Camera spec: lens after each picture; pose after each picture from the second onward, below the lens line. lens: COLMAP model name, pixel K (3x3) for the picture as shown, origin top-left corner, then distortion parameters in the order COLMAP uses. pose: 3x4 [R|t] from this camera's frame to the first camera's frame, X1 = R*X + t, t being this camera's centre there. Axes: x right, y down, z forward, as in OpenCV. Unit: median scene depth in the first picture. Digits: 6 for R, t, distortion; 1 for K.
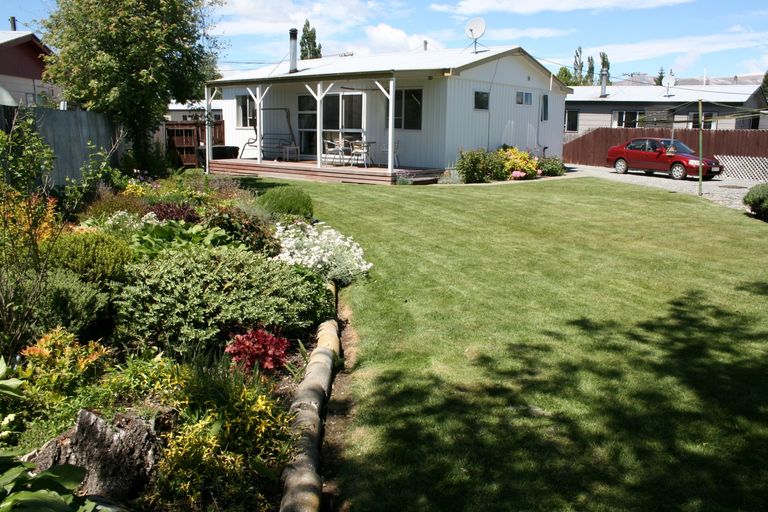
lens RADIAL K [[642.3, 0, 383.5], [0, 642.3, 255.2], [0, 0, 1]] dist [-0.140675, 0.083883]
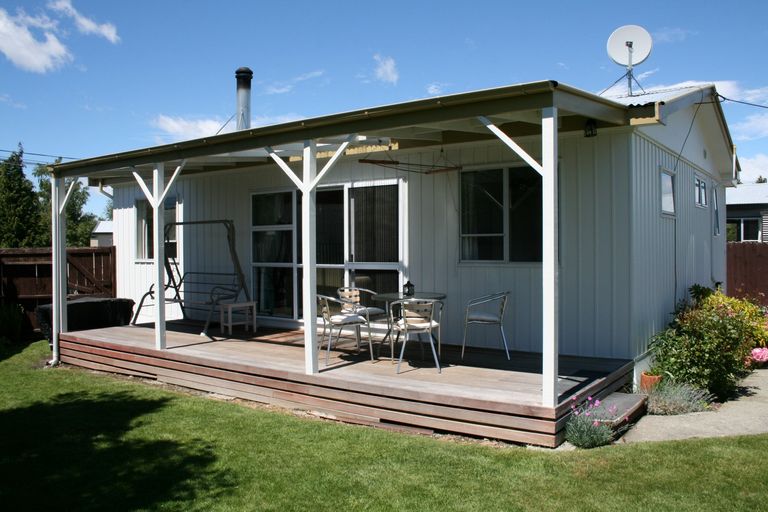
lens RADIAL K [[642.3, 0, 383.0], [0, 642.3, 254.5], [0, 0, 1]] dist [-0.140675, 0.083883]
pose [[0.997470, -0.022216, 0.067526, -0.072698], [0.034583, 0.981578, -0.187904, -0.117181], [-0.062107, 0.189763, 0.979864, 0.553327]]
